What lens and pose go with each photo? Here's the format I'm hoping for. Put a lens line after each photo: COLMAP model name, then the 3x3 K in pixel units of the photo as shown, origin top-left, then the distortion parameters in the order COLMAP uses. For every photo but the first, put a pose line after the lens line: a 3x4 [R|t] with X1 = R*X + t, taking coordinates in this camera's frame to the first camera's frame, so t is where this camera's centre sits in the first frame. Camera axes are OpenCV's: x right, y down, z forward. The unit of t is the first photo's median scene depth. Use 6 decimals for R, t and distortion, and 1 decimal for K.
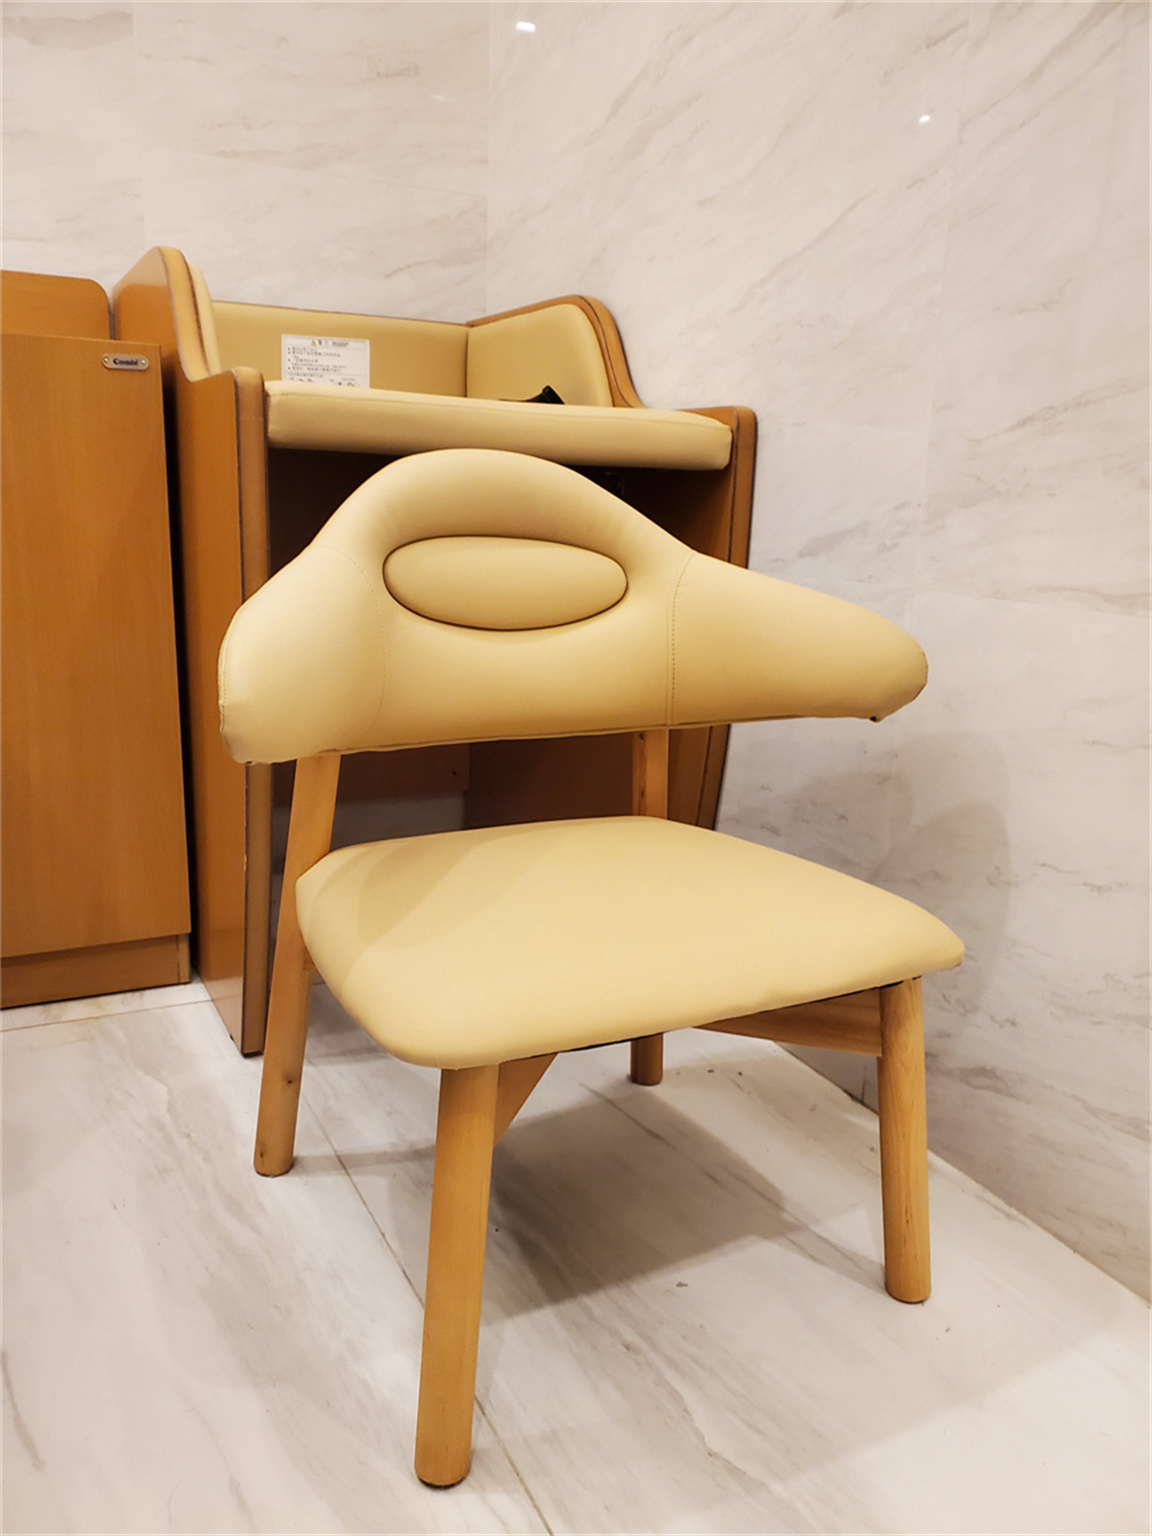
lens RADIAL K [[1195.0, 0, 583.0], [0, 1195.0, 780.1], [0, 0, 1]] dist [-0.003097, 0.005760]
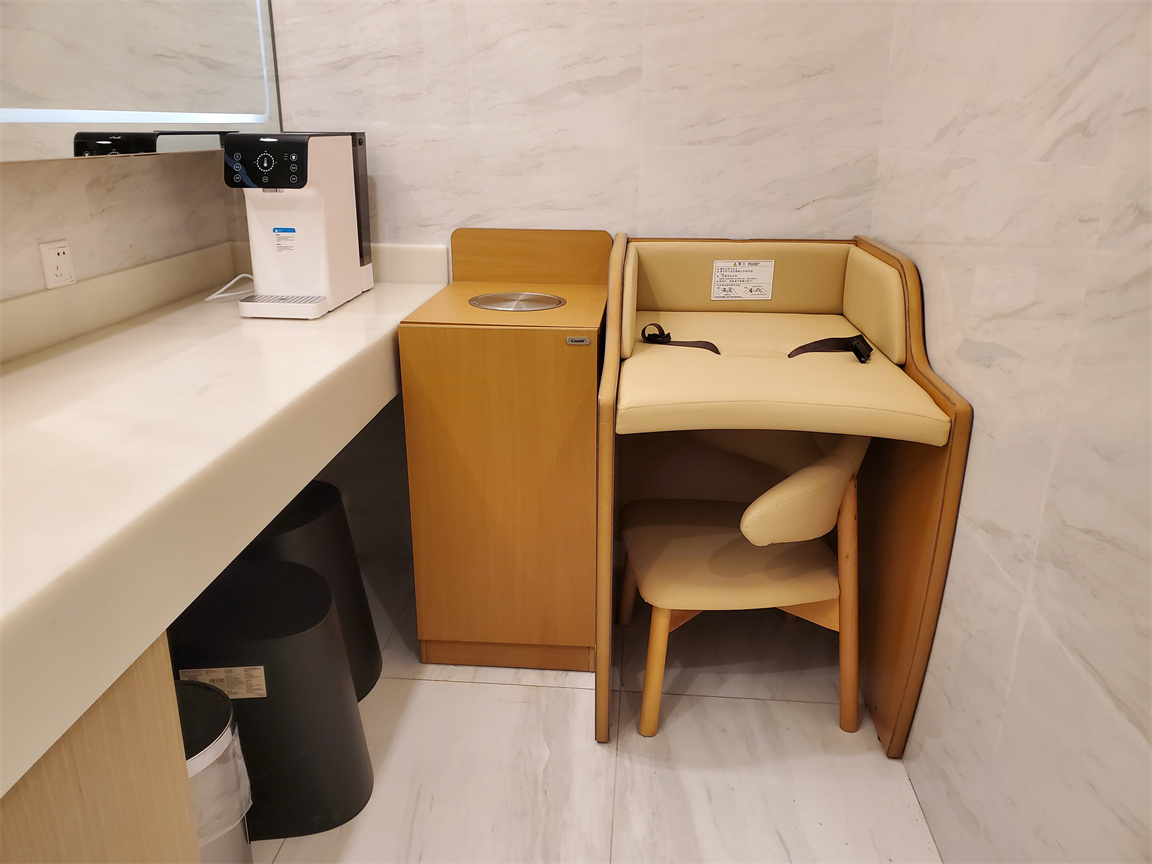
lens RADIAL K [[896.3, 0, 582.6], [0, 896.3, 428.3], [0, 0, 1]] dist [-0.003097, 0.005760]
pose [[0.854697, 0.142713, -0.499125, 0.207885], [-0.106448, 0.989220, 0.100563, -0.256053], [0.508096, -0.032820, 0.860675, -0.084281]]
